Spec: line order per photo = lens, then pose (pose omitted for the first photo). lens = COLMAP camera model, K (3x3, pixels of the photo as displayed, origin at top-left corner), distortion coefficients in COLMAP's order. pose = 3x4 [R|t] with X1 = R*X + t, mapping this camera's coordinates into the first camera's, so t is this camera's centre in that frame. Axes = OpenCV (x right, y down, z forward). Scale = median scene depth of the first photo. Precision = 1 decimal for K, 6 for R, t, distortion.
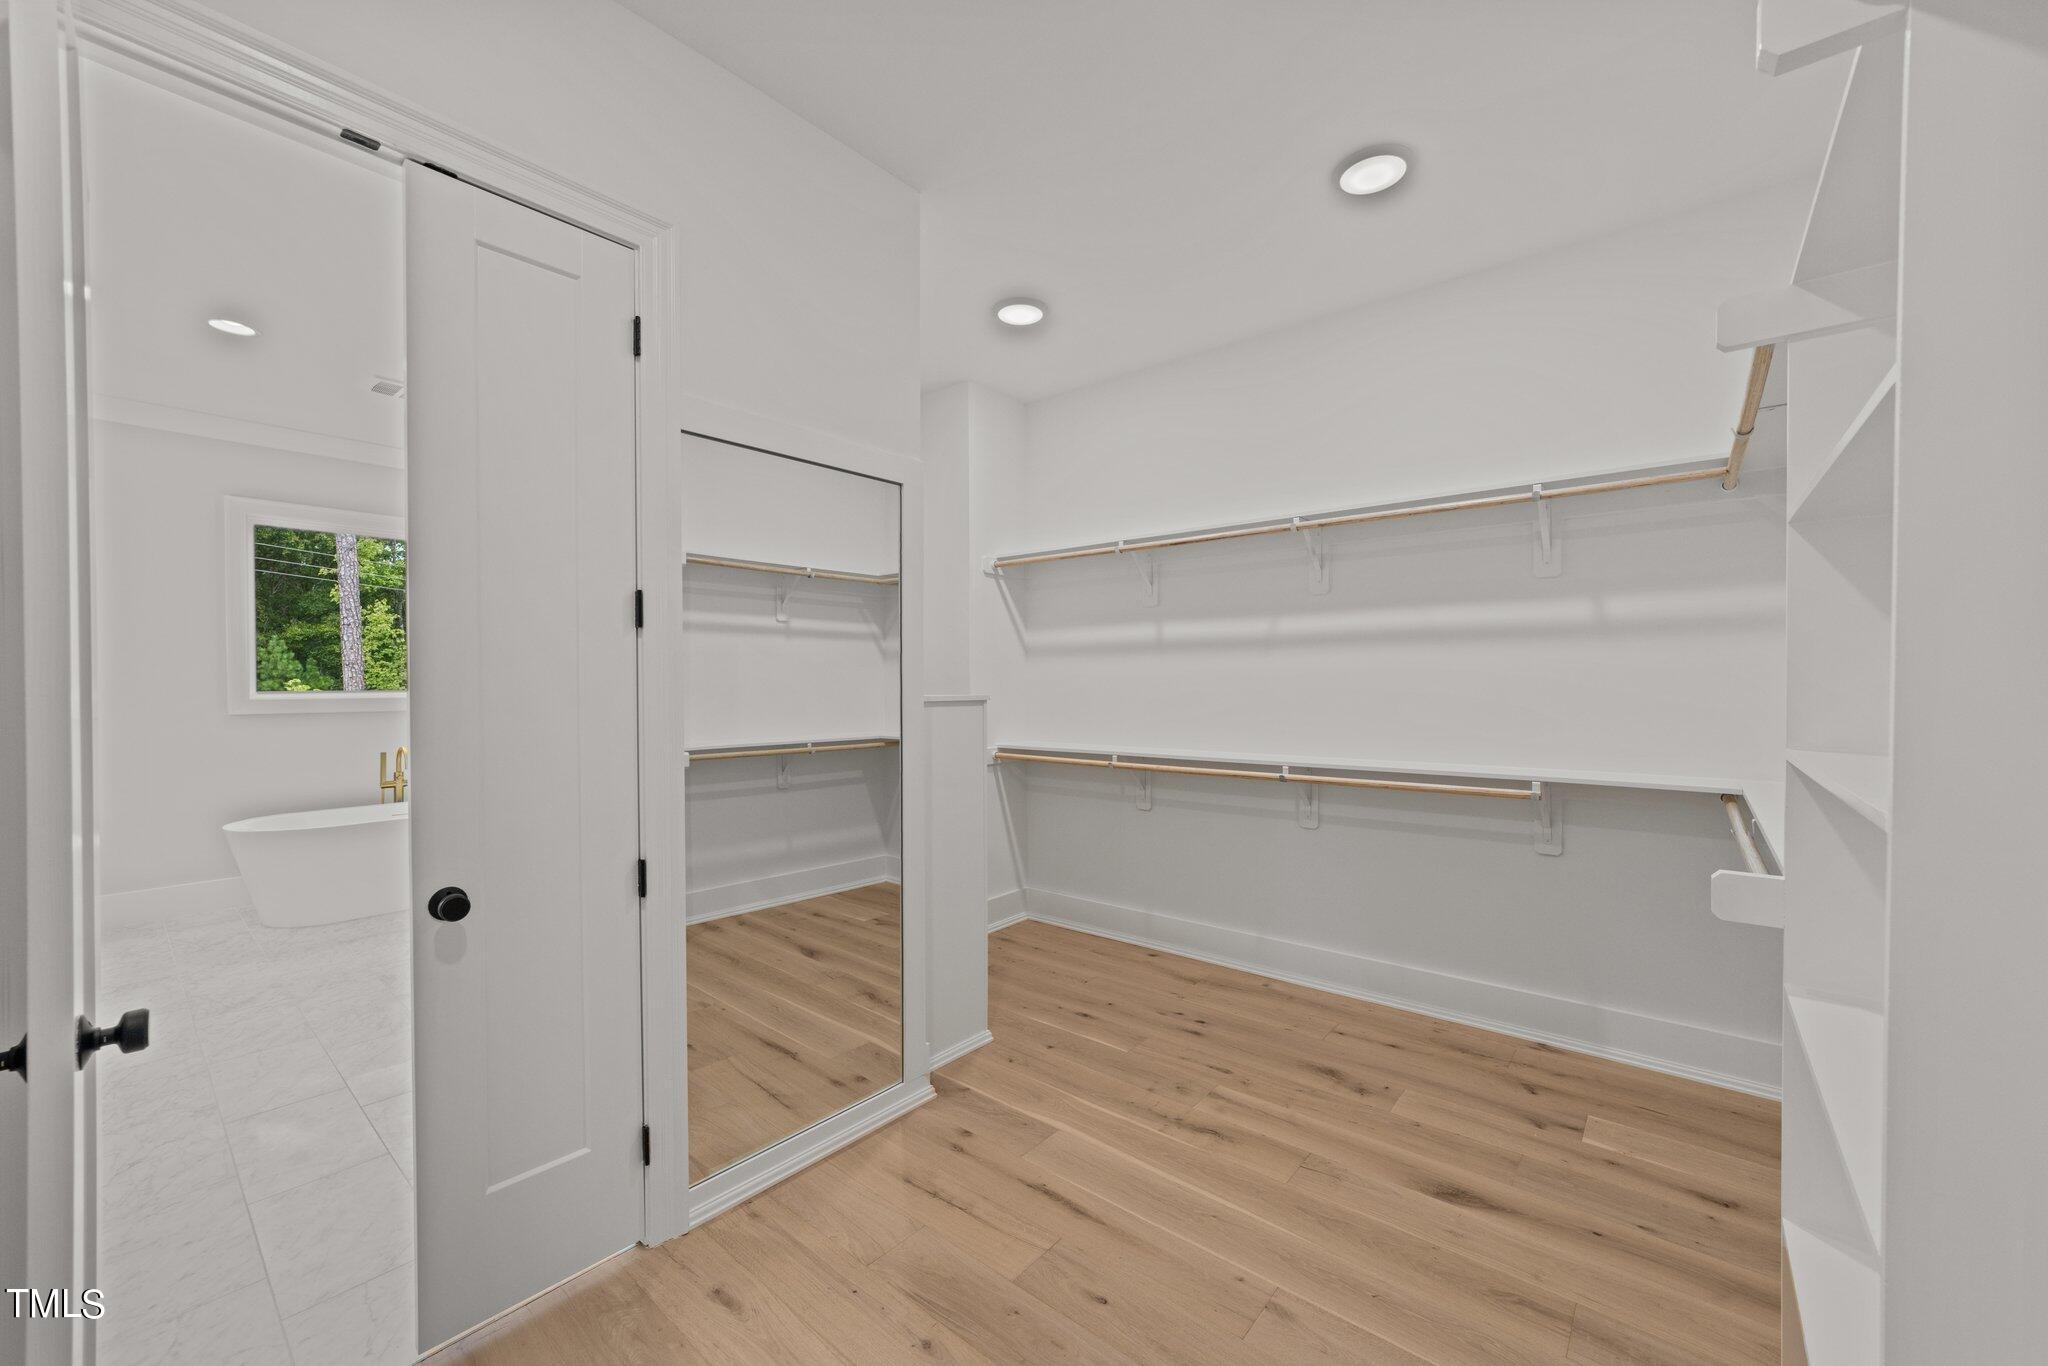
lens RADIAL K [[780.6, 0, 1024.0], [0, 780.6, 683.0], [0, 0, 1]] dist [-0.002660, 0.000129]
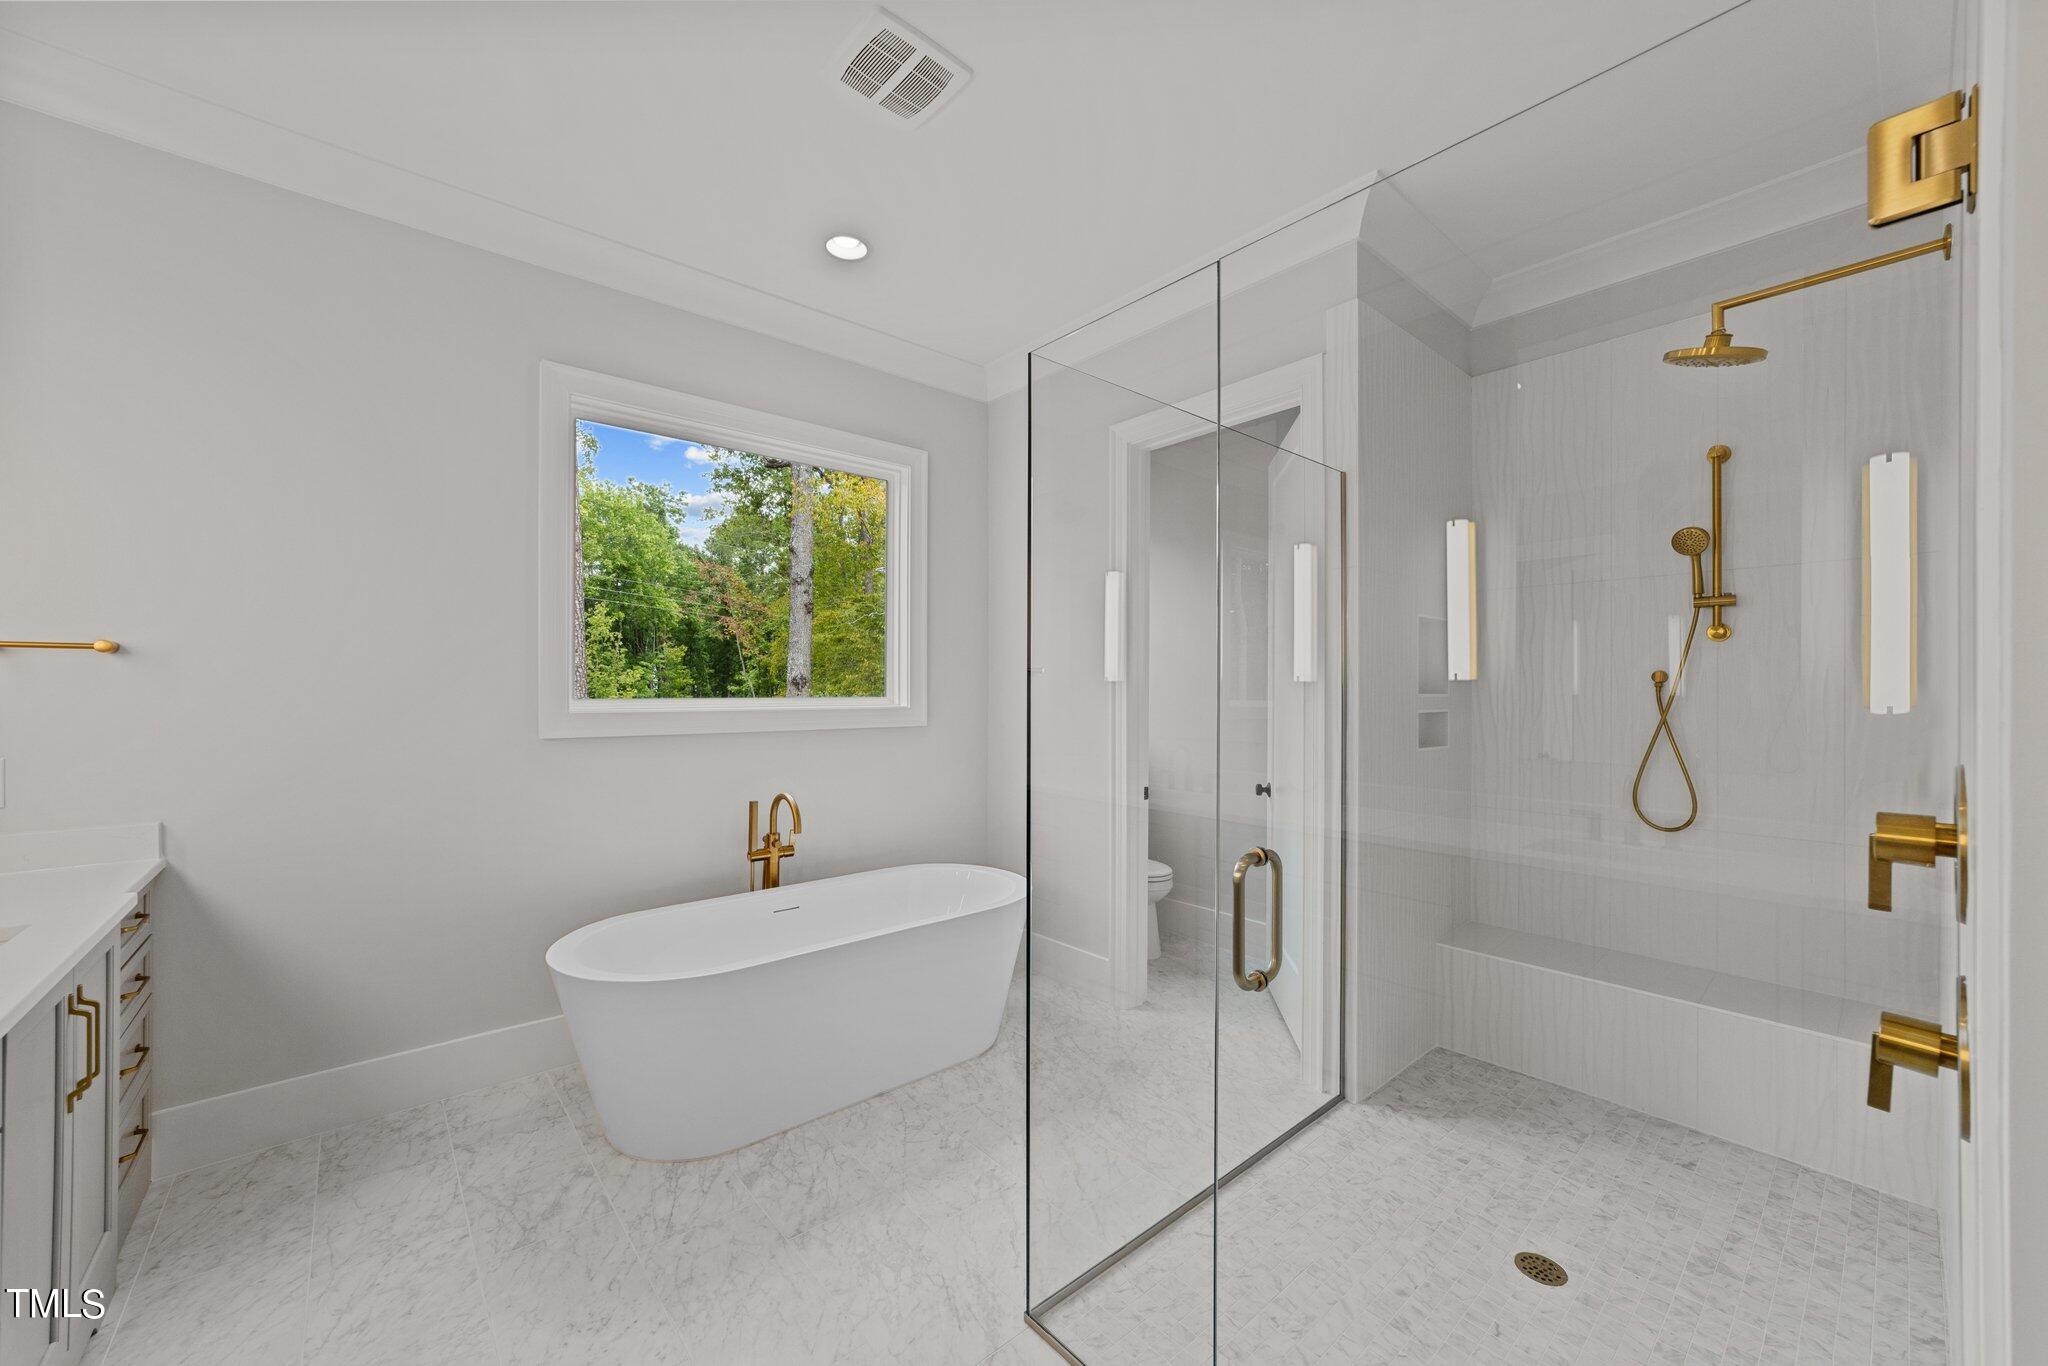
lens RADIAL K [[780.6, 0, 1024.0], [0, 780.6, 683.0], [0, 0, 1]] dist [-0.002660, 0.000129]
pose [[0.986795, -0.002132, -0.161963, -0.492241], [0.001538, 0.999992, -0.003796, -0.001436], [0.161969, 0.003496, 0.986790, 0.413450]]
